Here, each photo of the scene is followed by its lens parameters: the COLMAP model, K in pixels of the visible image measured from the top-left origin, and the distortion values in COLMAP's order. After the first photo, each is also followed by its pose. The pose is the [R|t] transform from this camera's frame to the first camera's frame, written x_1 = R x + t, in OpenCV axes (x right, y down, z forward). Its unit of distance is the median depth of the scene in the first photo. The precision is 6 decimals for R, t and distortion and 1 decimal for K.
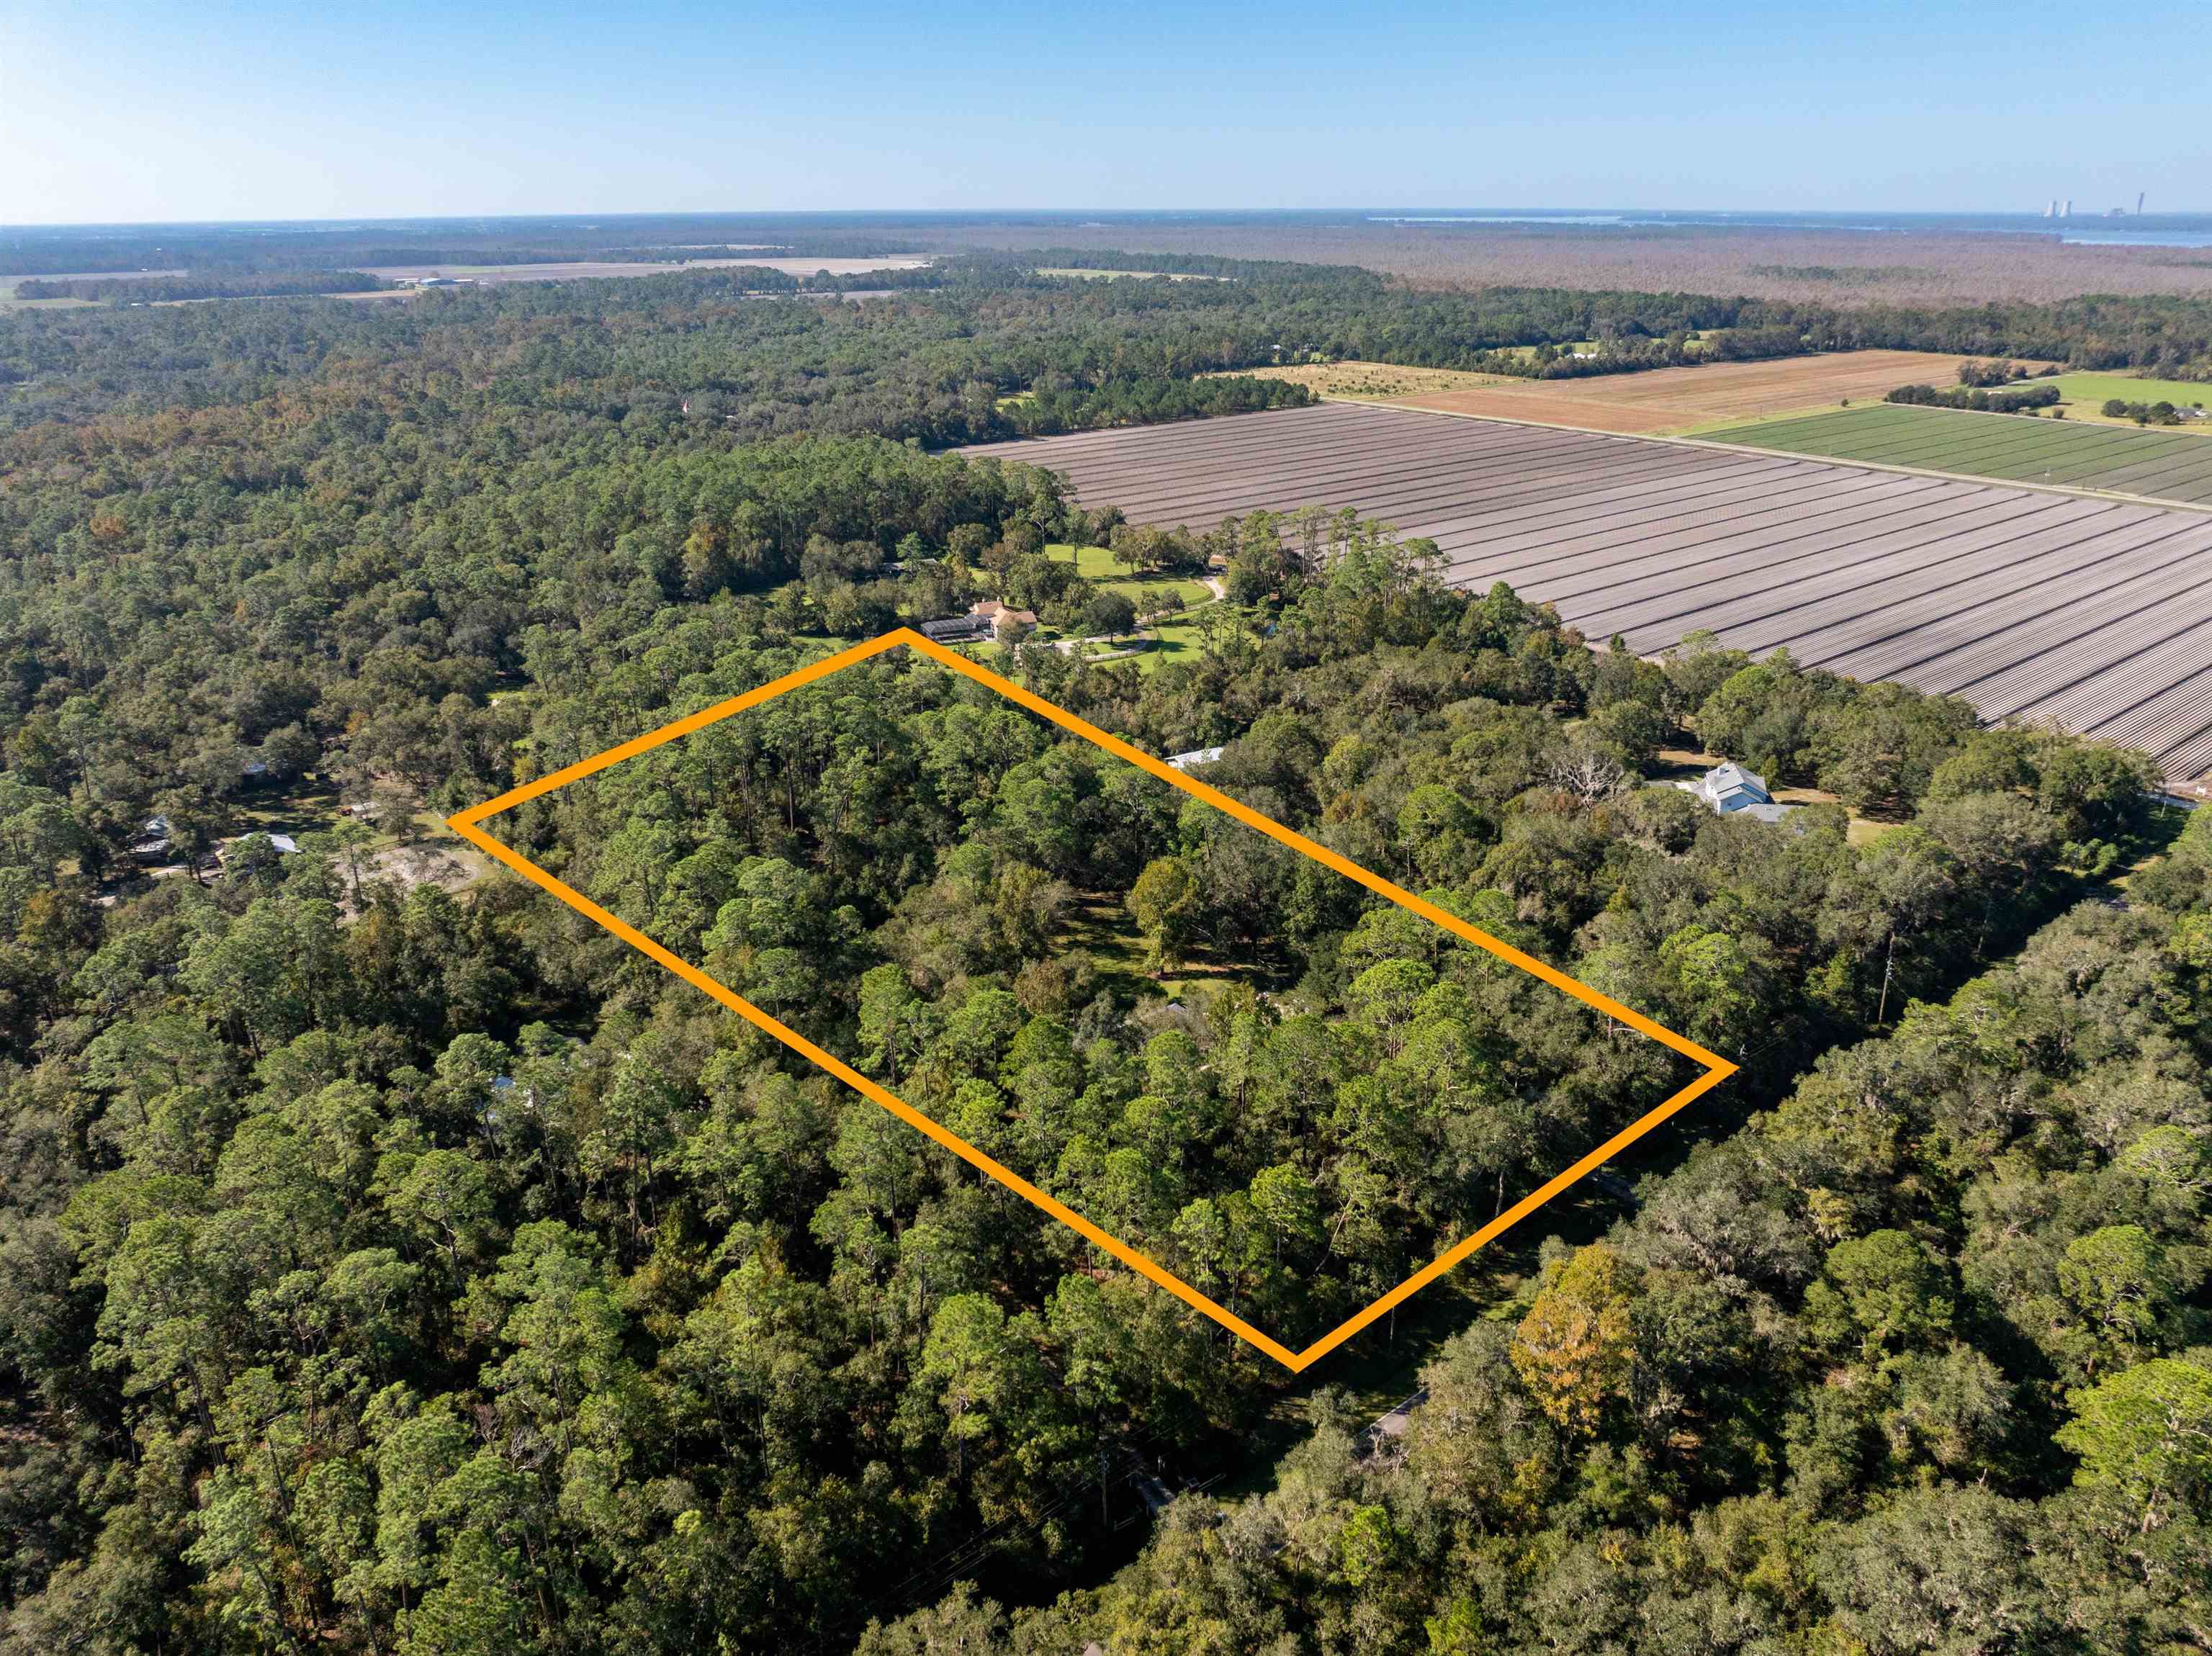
lens RADIAL K [[1544.5, 0, 1117.1], [0, 1544.5, 825.2], [0, 0, 1]] dist [-0.038914, 0.005924]
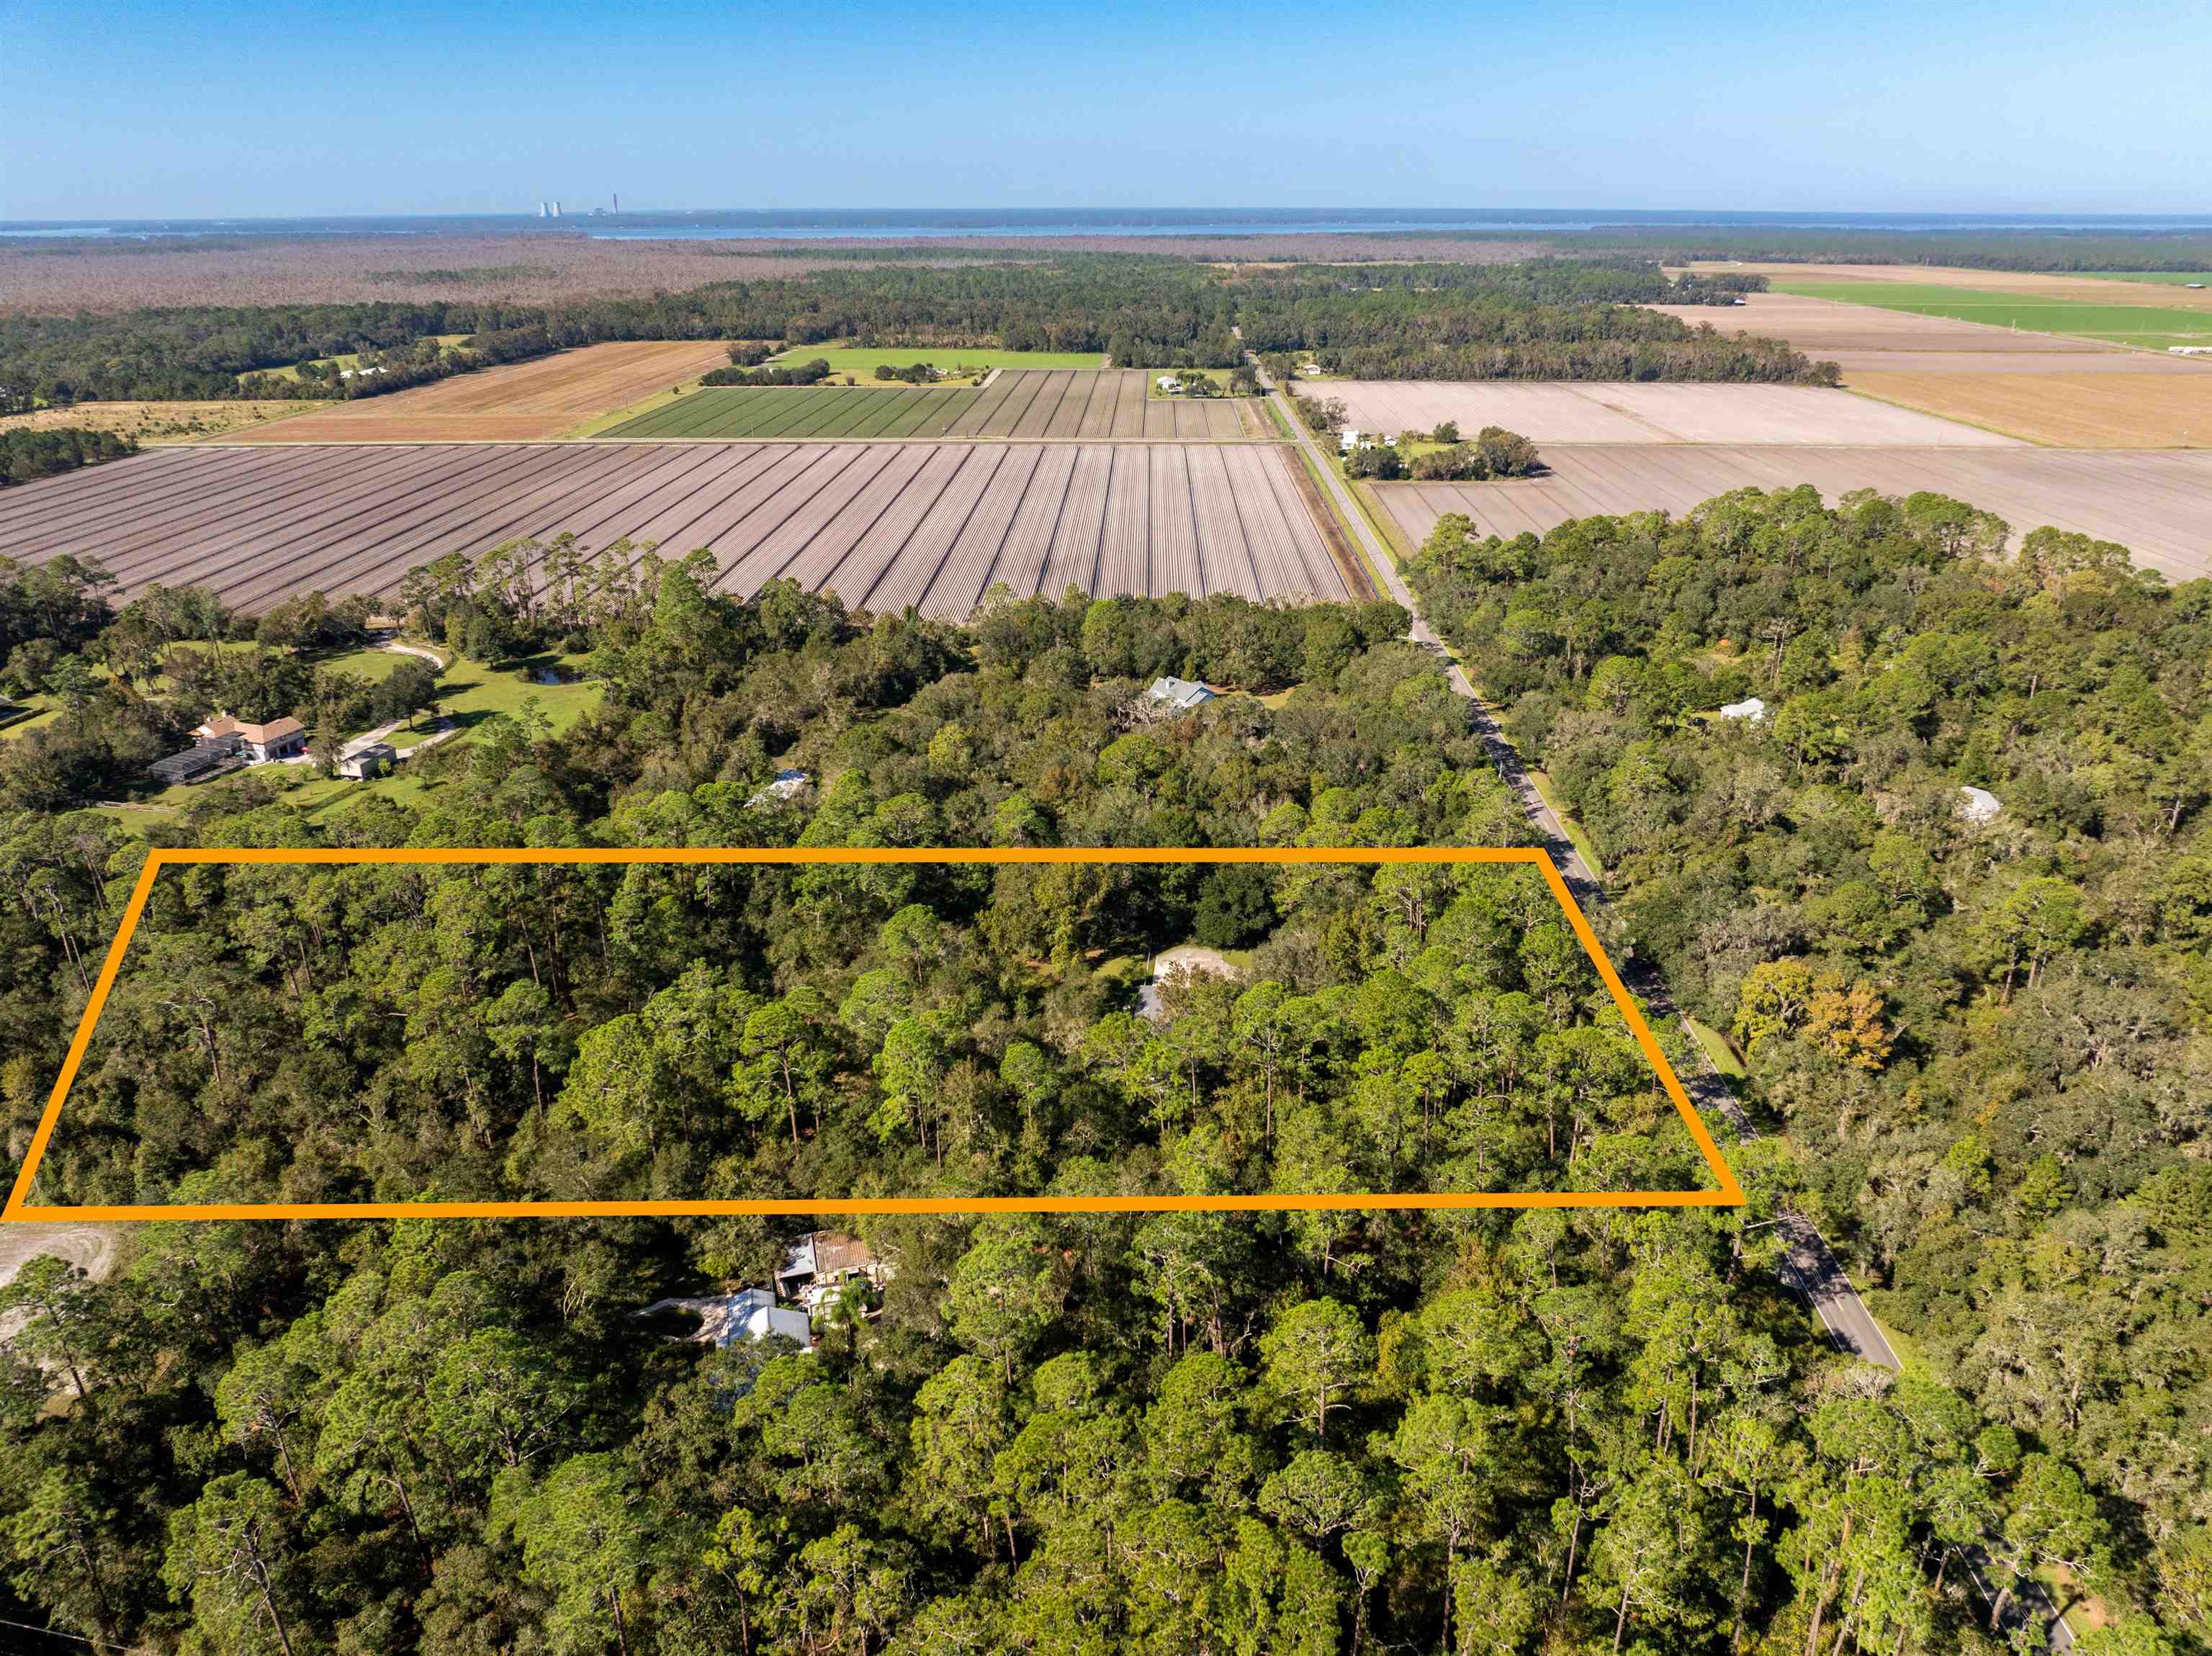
lens RADIAL K [[1544.5, 0, 1100.6], [0, 1544.5, 819.7], [0, 0, 1]] dist [-0.038914, 0.005924]
pose [[0.665896, -0.275362, 0.693368, -0.392159], [0.279368, 0.953805, 0.110492, -0.065399], [-0.691763, 0.120129, 0.712062, 0.164370]]
